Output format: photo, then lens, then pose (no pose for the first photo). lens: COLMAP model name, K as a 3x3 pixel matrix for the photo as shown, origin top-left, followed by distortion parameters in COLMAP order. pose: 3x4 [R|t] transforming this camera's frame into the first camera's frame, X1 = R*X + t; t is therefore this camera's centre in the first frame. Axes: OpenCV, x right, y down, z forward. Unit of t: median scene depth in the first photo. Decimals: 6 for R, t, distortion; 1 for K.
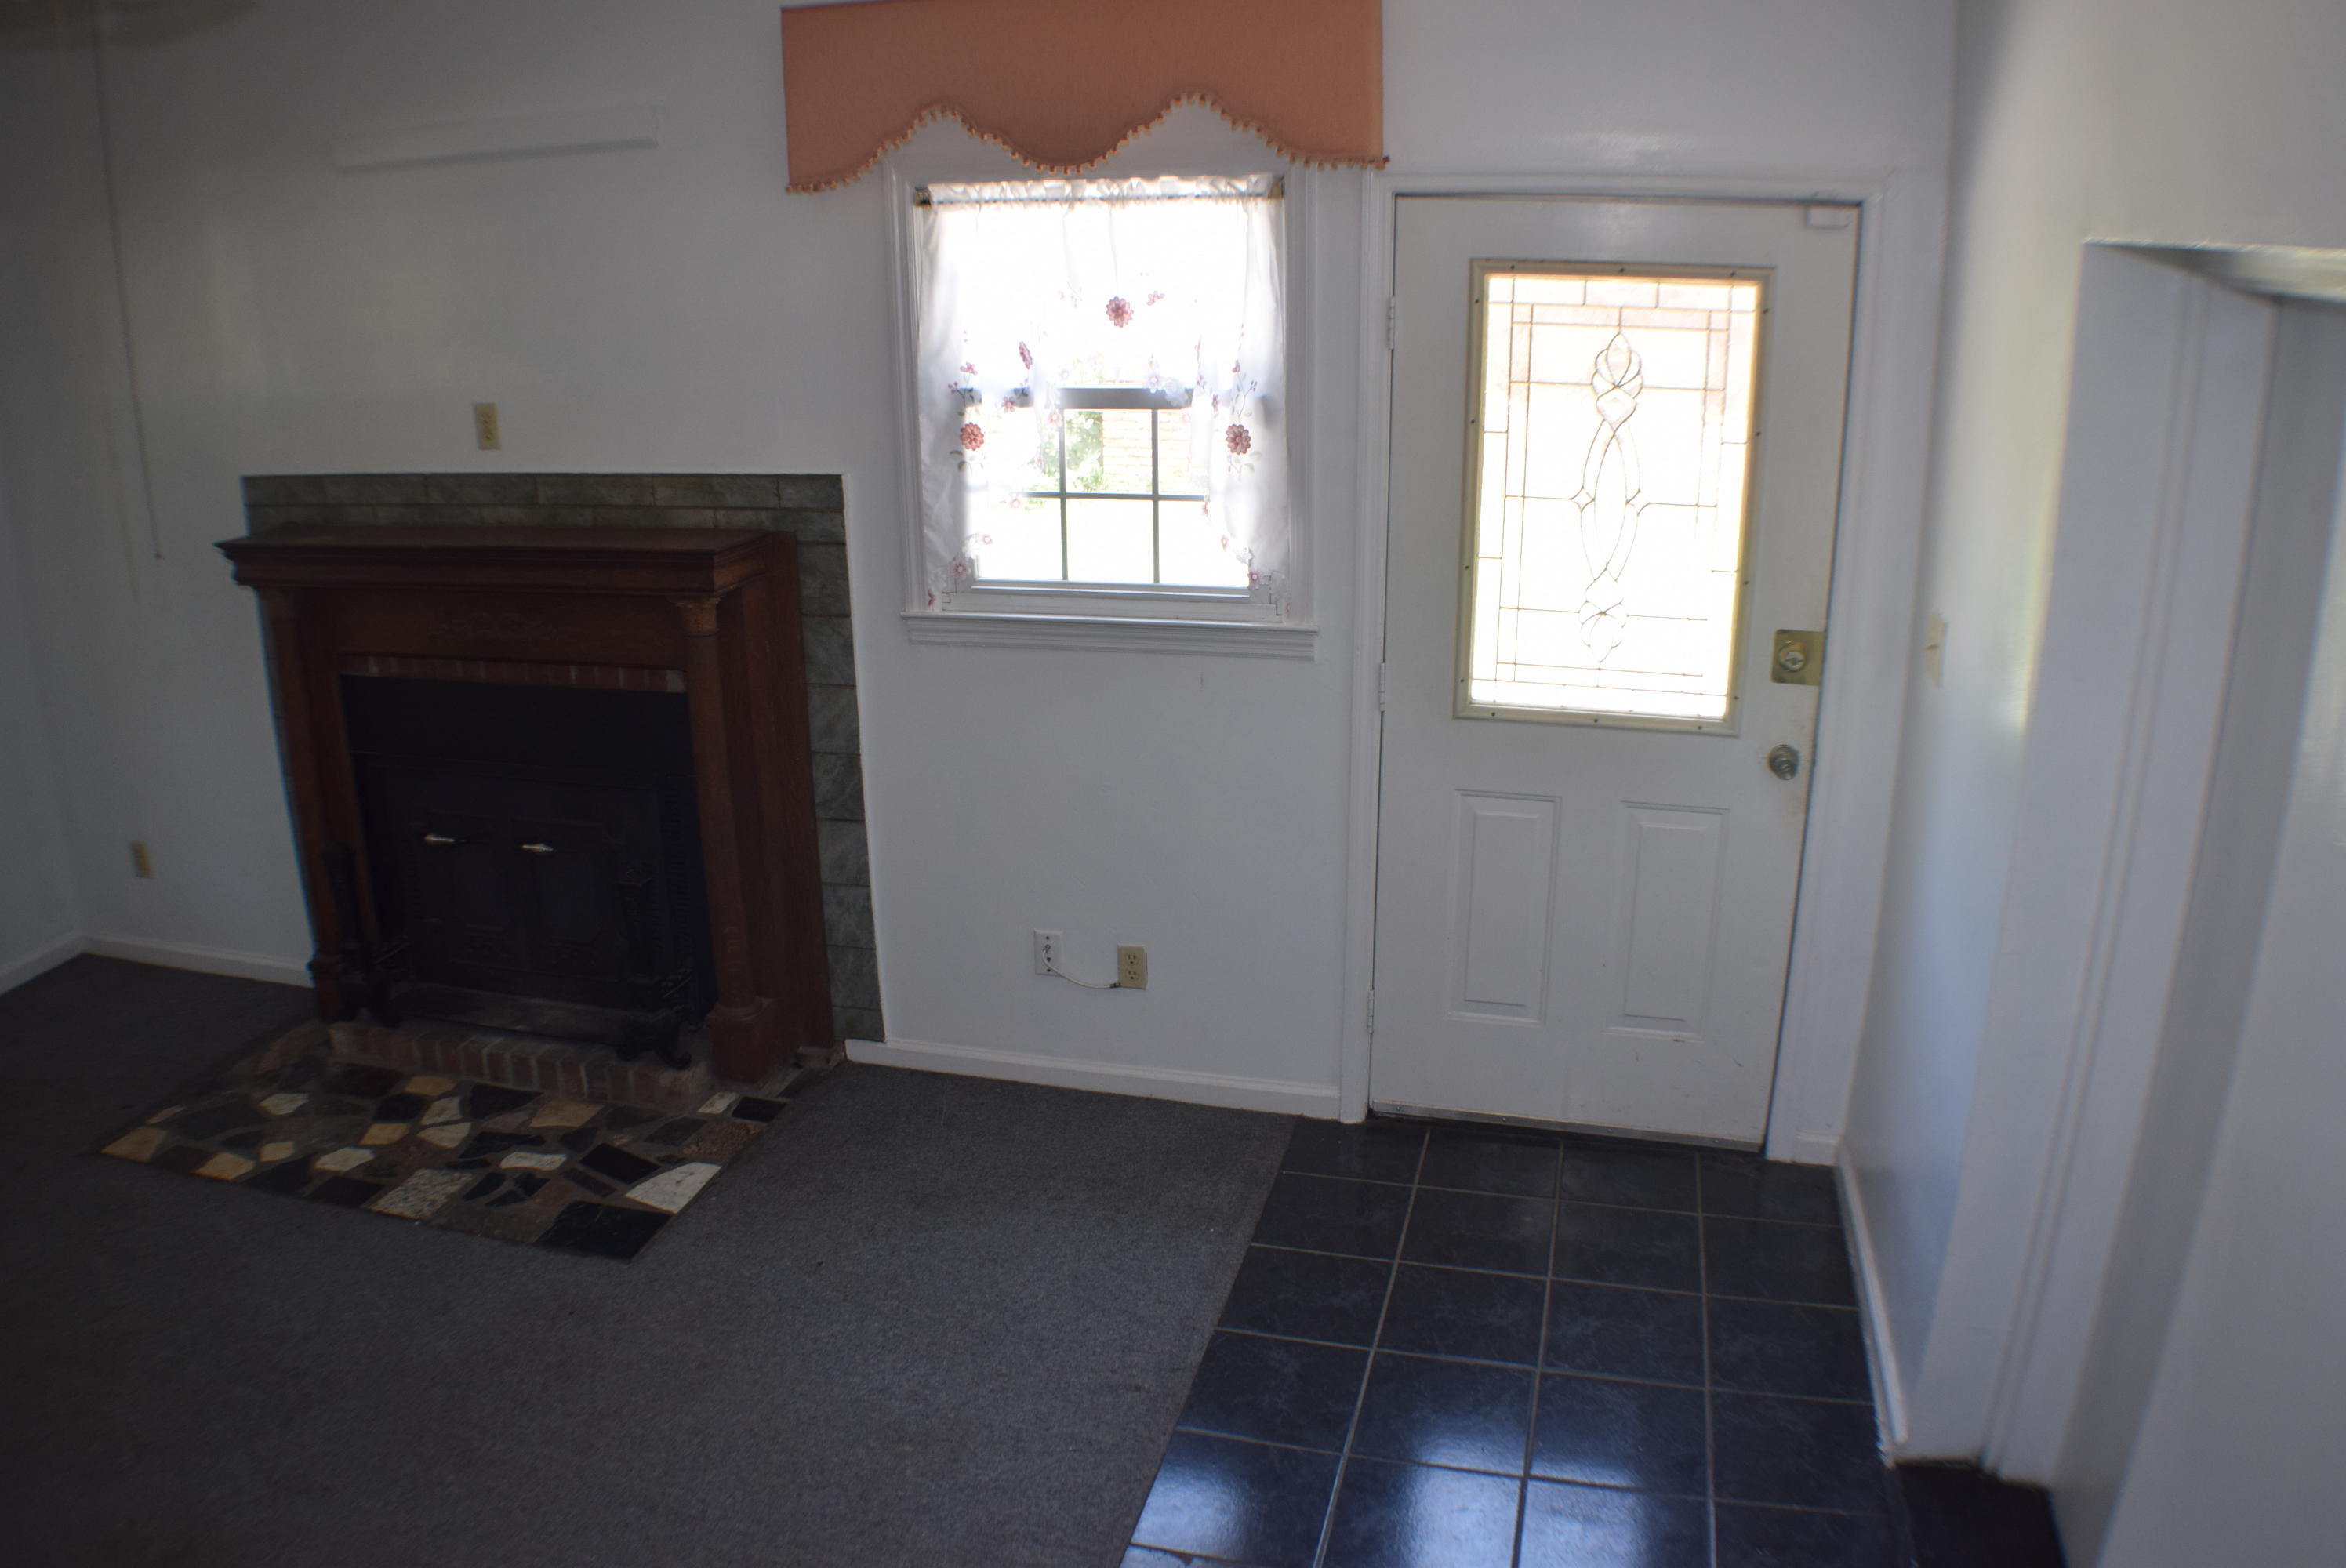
lens RADIAL K [[1711.4, 0, 1160.1], [0, 1711.4, 788.7], [0, 0, 1]] dist [-0.203717, 0.052597]
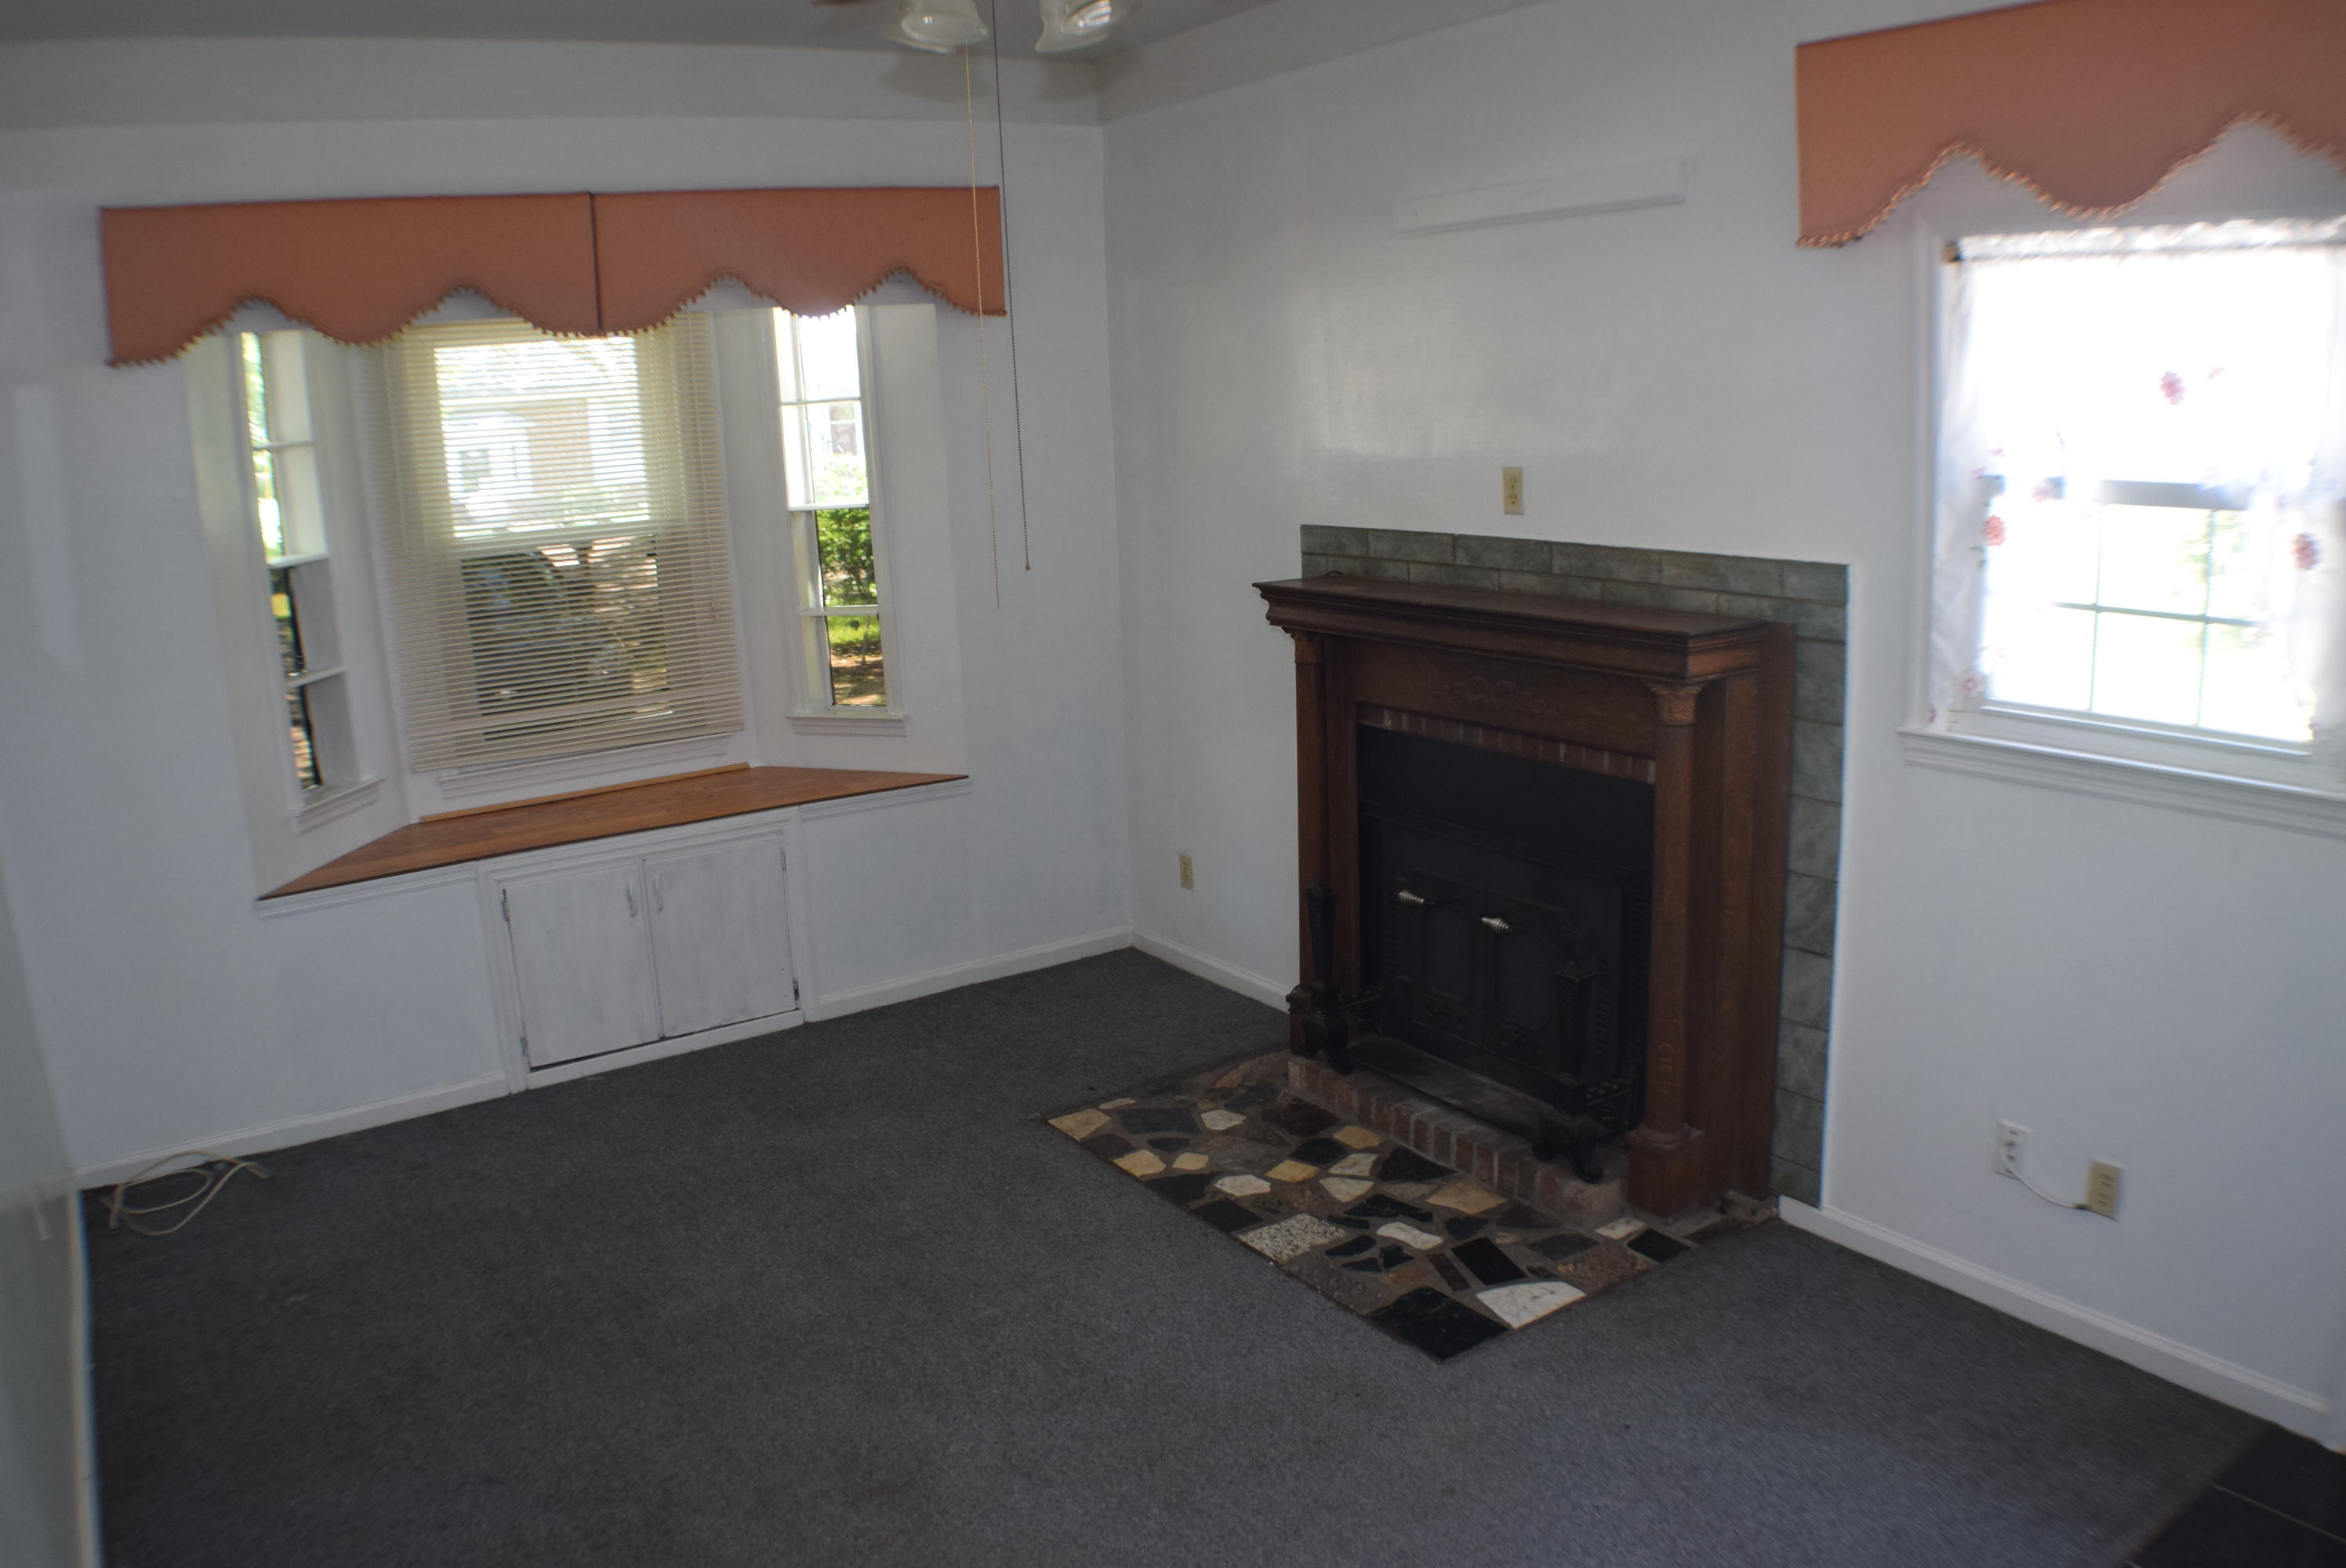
lens RADIAL K [[1711.4, 0, 1146.3], [0, 1711.4, 787.1], [0, 0, 1]] dist [-0.203717, 0.052597]
pose [[0.742388, 0.125238, -0.658161, 0.119494], [-0.166748, 0.985999, -0.000466, -0.008451], [0.648888, 0.110093, 0.752877, 0.119363]]
